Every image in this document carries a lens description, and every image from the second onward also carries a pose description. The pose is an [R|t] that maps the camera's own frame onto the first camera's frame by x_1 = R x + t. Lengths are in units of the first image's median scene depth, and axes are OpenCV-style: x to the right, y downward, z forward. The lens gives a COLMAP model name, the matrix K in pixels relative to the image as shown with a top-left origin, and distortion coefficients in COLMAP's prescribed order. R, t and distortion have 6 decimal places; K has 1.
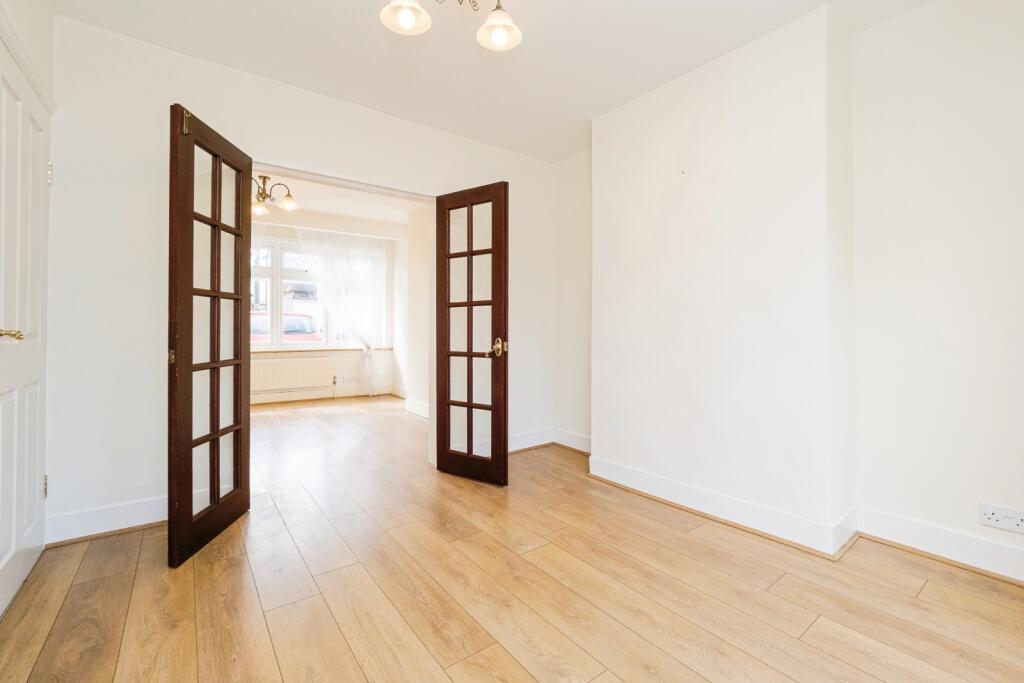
lens RADIAL K [[428.5, 0, 514.0], [0, 428.5, 326.1], [0, 0, 1]] dist [-0.000570, -0.000090]
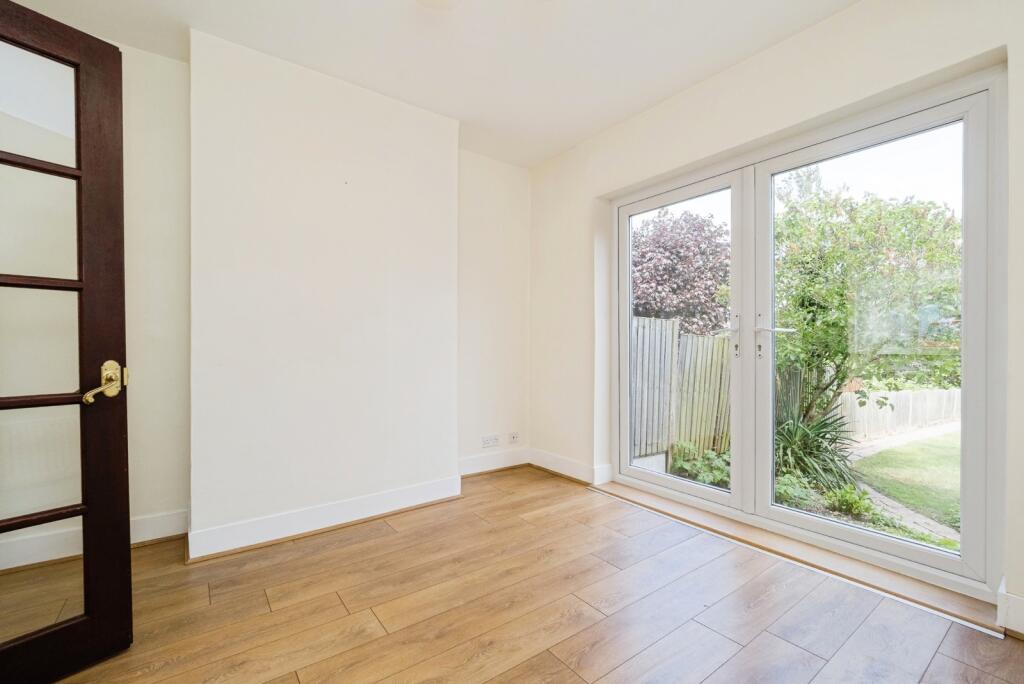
lens RADIAL K [[447.6, 0, 512.0], [0, 447.6, 342.0], [0, 0, 1]] dist [0.000488, 0.000062]
pose [[0.030299, 0.004879, 0.999529, -0.736460], [-0.007460, 0.999961, -0.004655, 0.008615], [-0.999513, -0.007316, 0.030334, 0.702549]]
